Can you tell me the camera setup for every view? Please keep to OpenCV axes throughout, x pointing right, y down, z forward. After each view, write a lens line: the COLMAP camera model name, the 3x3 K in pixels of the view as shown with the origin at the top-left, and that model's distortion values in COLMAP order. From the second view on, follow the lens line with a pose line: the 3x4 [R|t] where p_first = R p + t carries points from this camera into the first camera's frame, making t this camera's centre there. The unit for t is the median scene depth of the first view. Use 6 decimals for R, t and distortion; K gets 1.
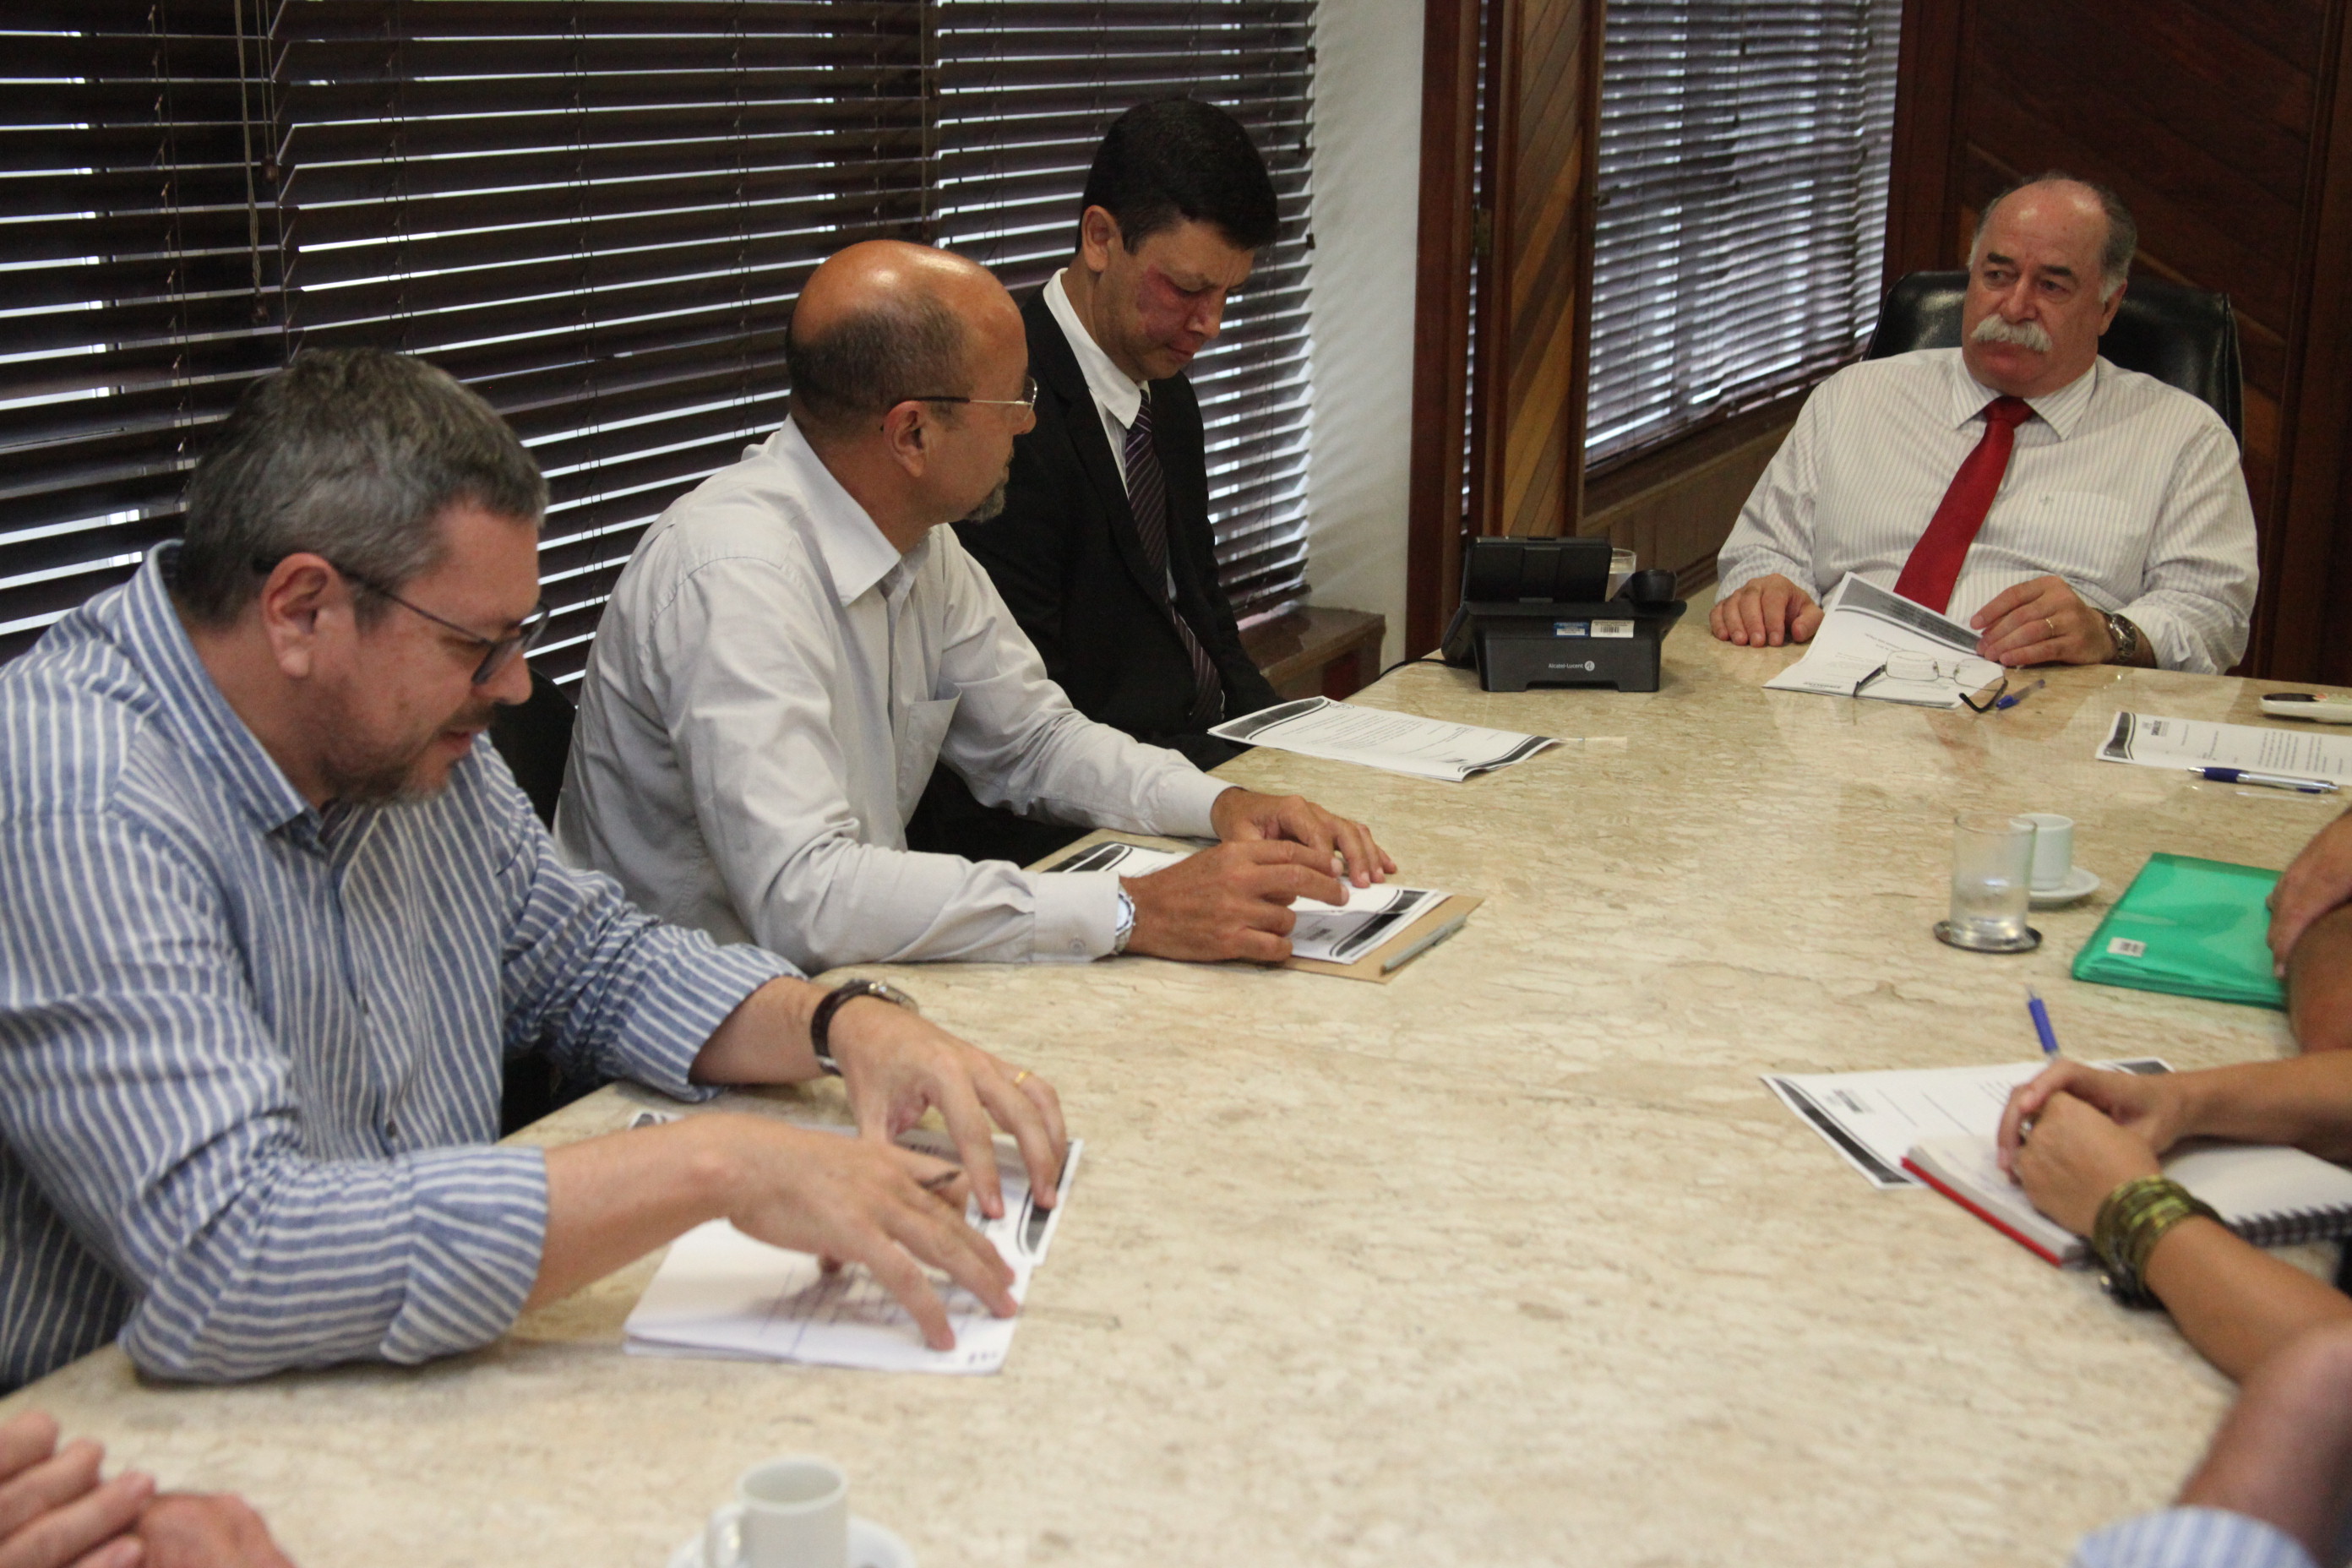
lens RADIAL K [[3273.0, 0, 1176.0], [0, 3273.0, 784.0], [0, 0, 1]] dist [-0.031701, 1.591989]
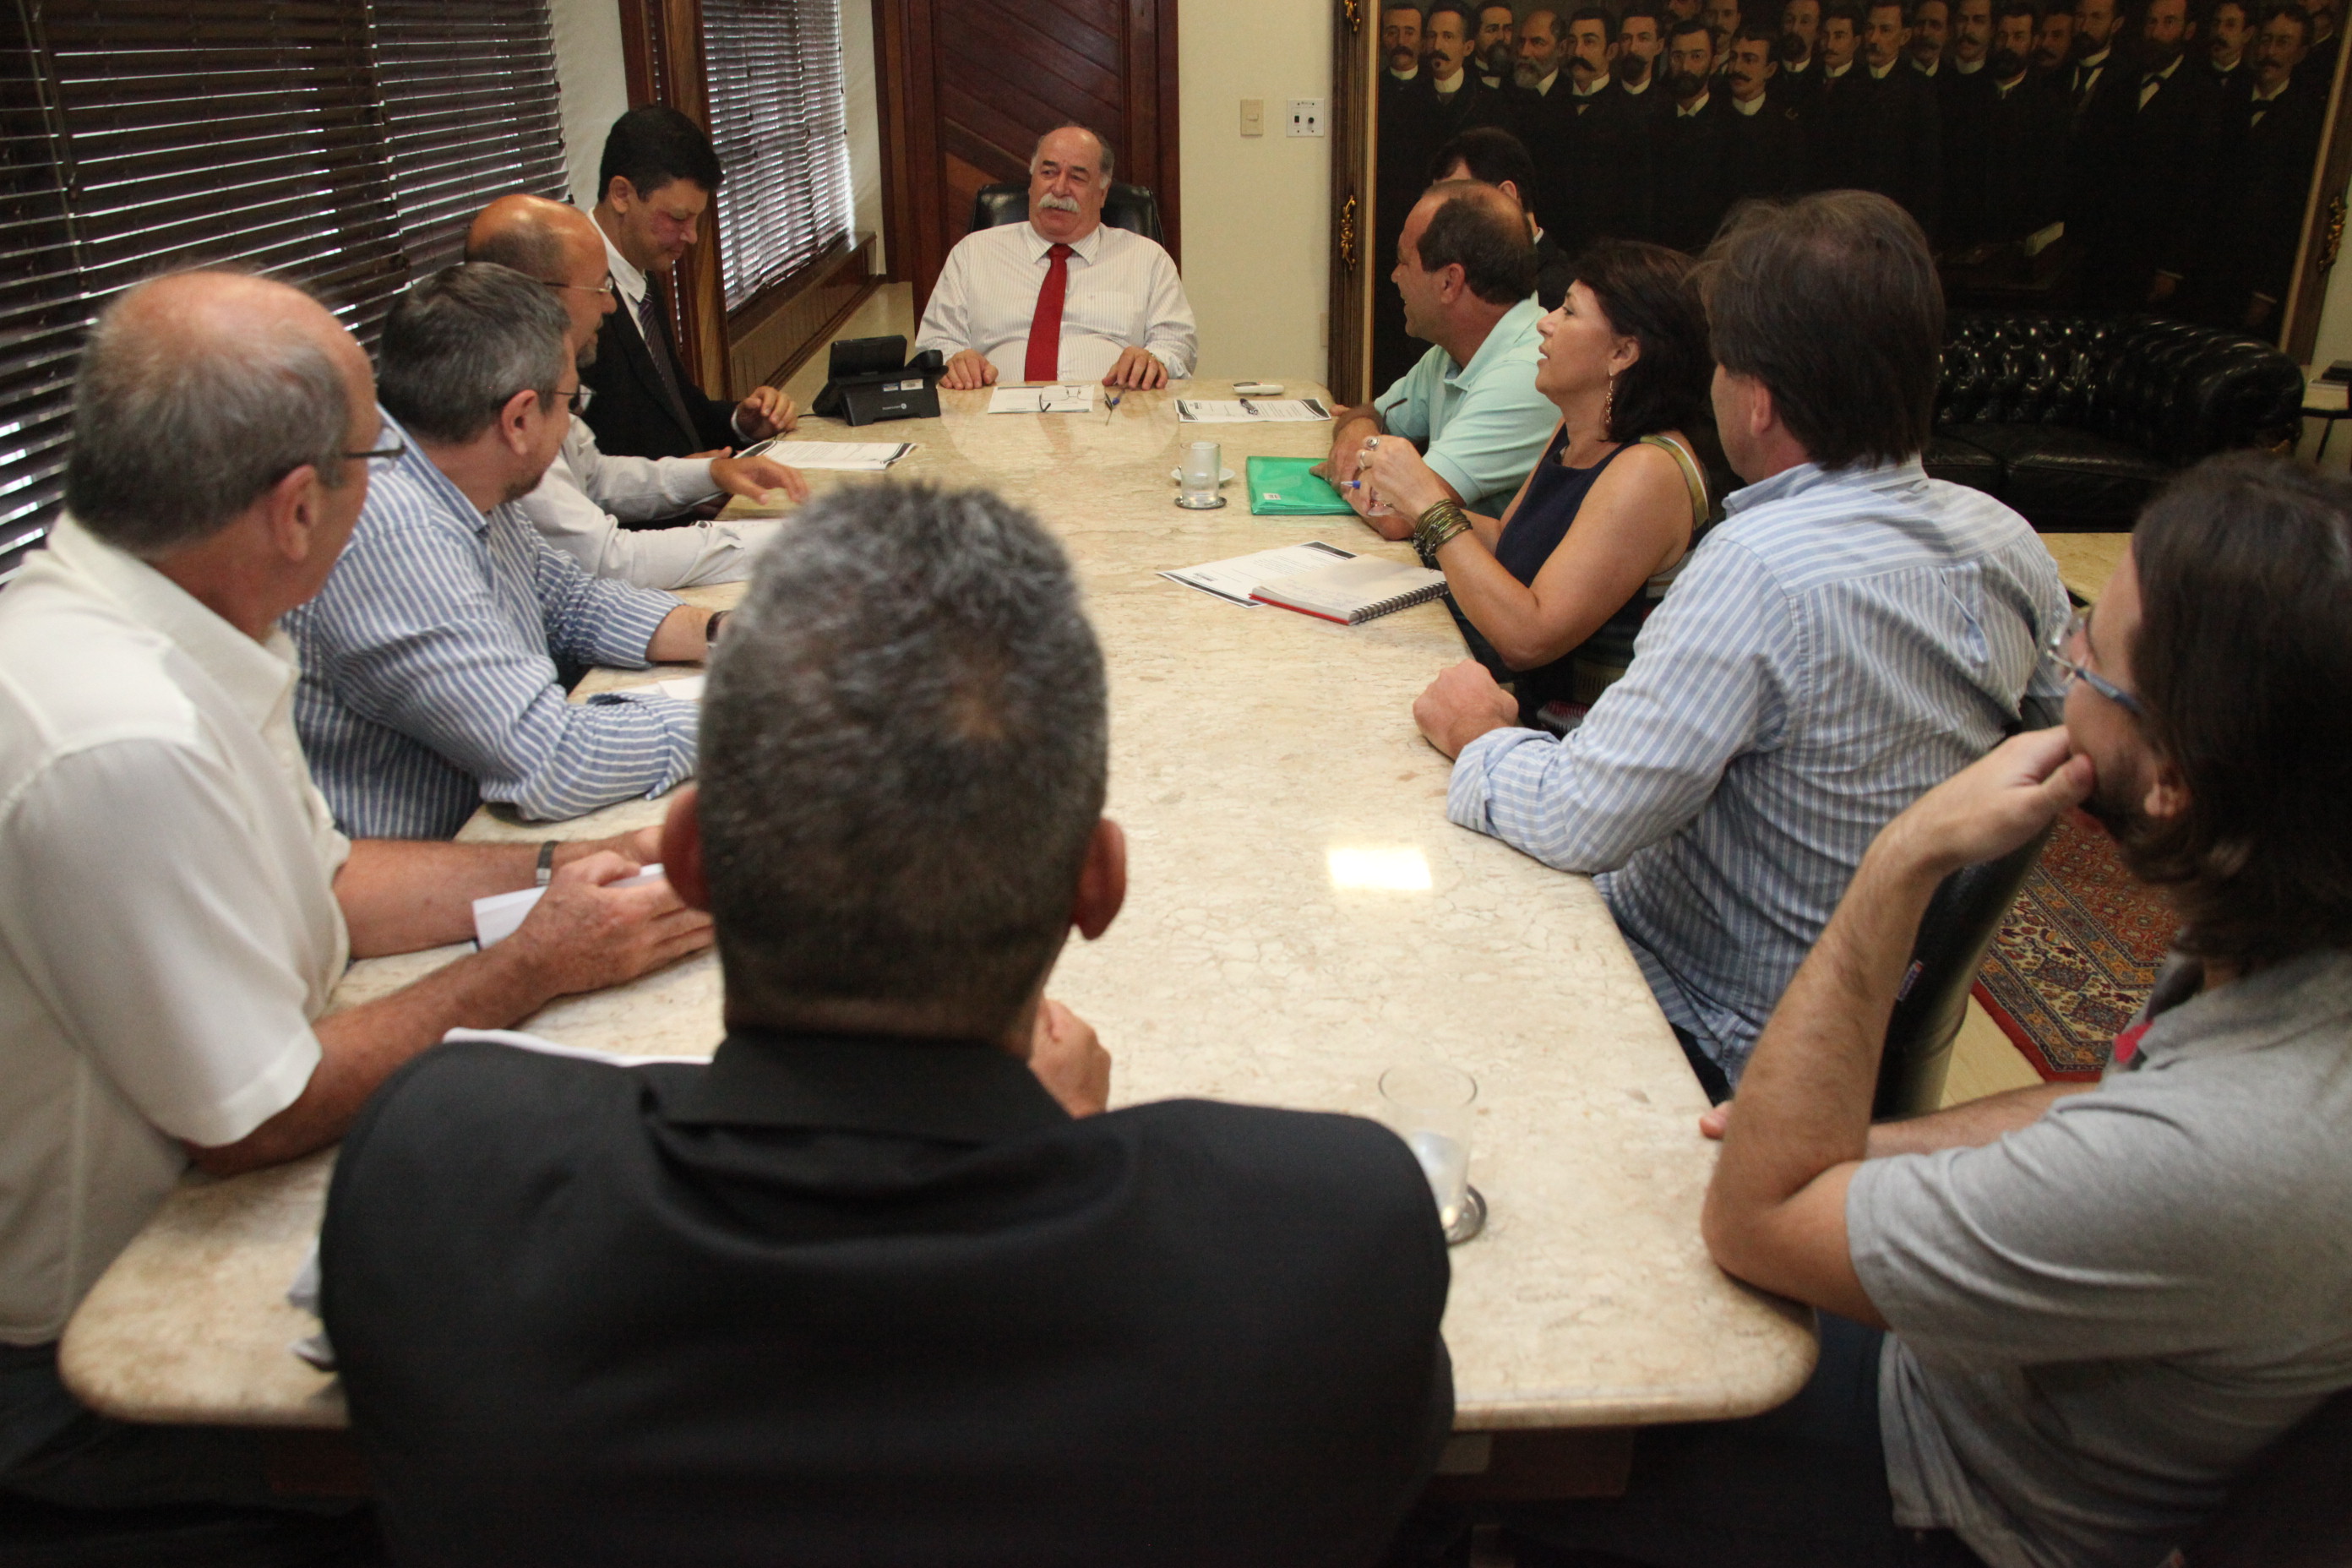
lens RADIAL K [[1964.3, 0, 1176.0], [0, 1964.3, 784.0], [0, 0, 1]] dist [-0.189320, 0.282437]
pose [[0.912789, -0.185113, 0.364072, -0.172881], [0.134114, 0.977812, 0.160925, 0.016017], [-0.385783, -0.098063, 0.917363, -0.068229]]
